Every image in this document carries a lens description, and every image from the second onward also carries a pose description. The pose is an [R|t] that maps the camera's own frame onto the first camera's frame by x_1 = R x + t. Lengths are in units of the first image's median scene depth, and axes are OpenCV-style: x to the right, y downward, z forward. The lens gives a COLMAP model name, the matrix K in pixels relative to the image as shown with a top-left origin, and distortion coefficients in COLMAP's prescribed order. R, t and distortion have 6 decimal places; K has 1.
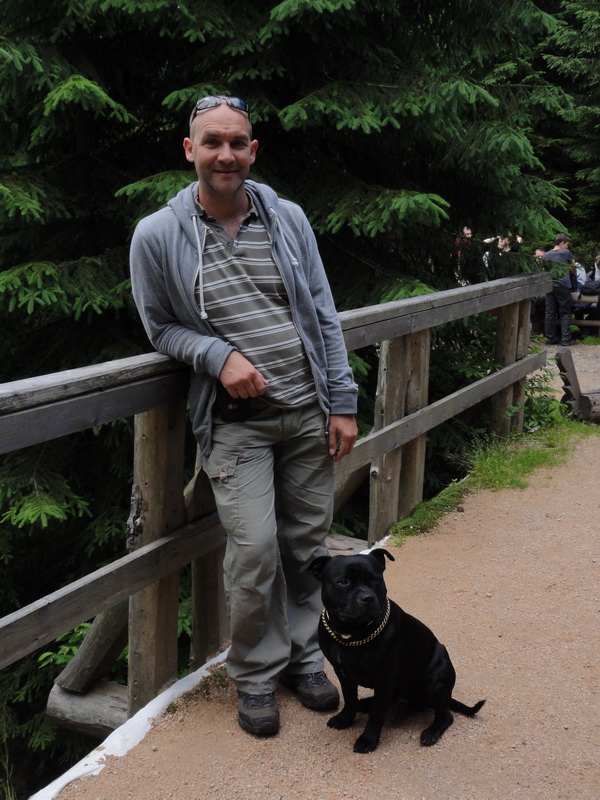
lens RADIAL K [[906.9, 0, 300.0], [0, 906.9, 400.0], [0, 0, 1]] dist [-0.003626, -0.007532]
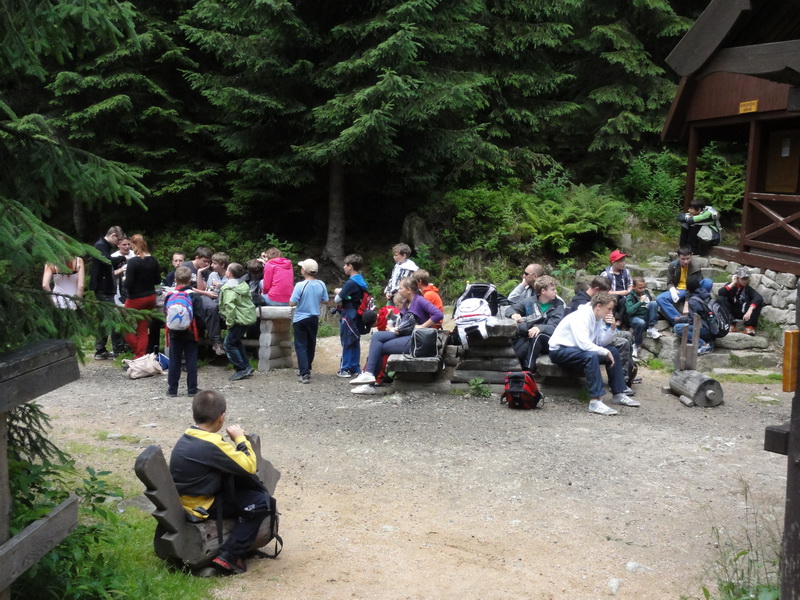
lens RADIAL K [[906.9, 0, 400.0], [0, 906.9, 300.0], [0, 0, 1]] dist [-0.003626, -0.007532]
pose [[0.901067, -0.021247, 0.433158, 0.075596], [0.064321, 0.994300, -0.085031, -0.036768], [-0.428883, 0.104480, 0.897298, 0.165470]]
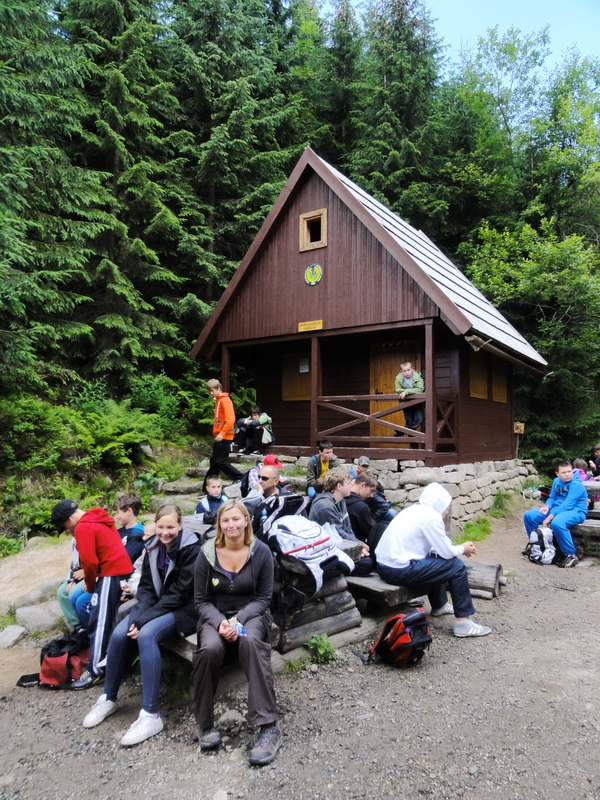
lens RADIAL K [[567.8, 0, 300.0], [0, 567.8, 400.0], [0, 0, 1]] dist [-0.007423, -0.001585]
pose [[0.286339, 0.060820, 0.956196, 0.118724], [0.223428, 0.966231, -0.128366, -0.089695], [-0.931713, 0.250397, 0.263081, 0.511755]]
